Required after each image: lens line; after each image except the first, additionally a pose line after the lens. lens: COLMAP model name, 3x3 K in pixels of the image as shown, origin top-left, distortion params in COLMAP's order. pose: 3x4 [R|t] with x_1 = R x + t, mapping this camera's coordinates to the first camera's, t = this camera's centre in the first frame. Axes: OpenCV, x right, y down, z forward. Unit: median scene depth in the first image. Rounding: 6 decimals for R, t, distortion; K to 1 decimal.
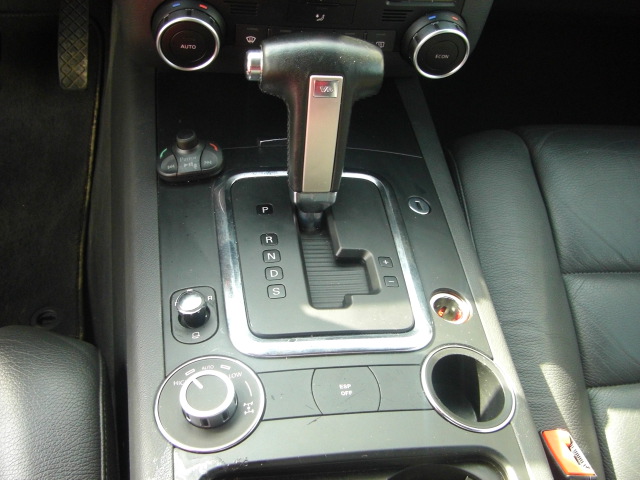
lens RADIAL K [[726.3, 0, 319.1], [0, 726.3, 240.6], [0, 0, 1]] dist [-0.147495, 0.000000]
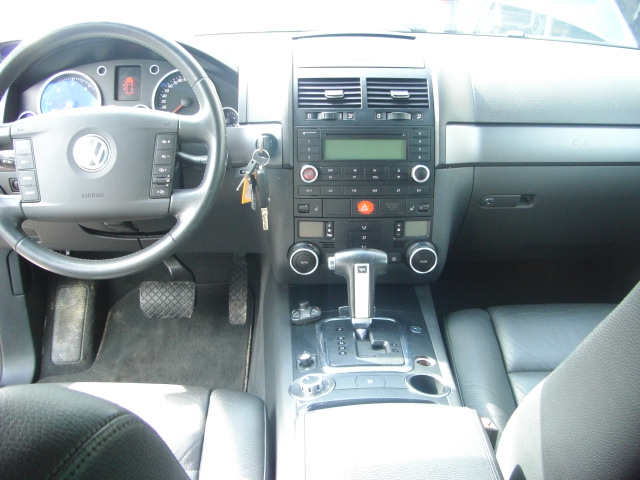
lens RADIAL K [[726.3, 0, 318.4], [0, 726.3, 233.7], [0, 0, 1]] dist [-0.147495, 0.000000]
pose [[0.984620, -0.081089, -0.154753, 0.209646], [0.005503, 0.899721, -0.436431, 0.612556], [0.174625, 0.428867, 0.886329, -1.000997]]
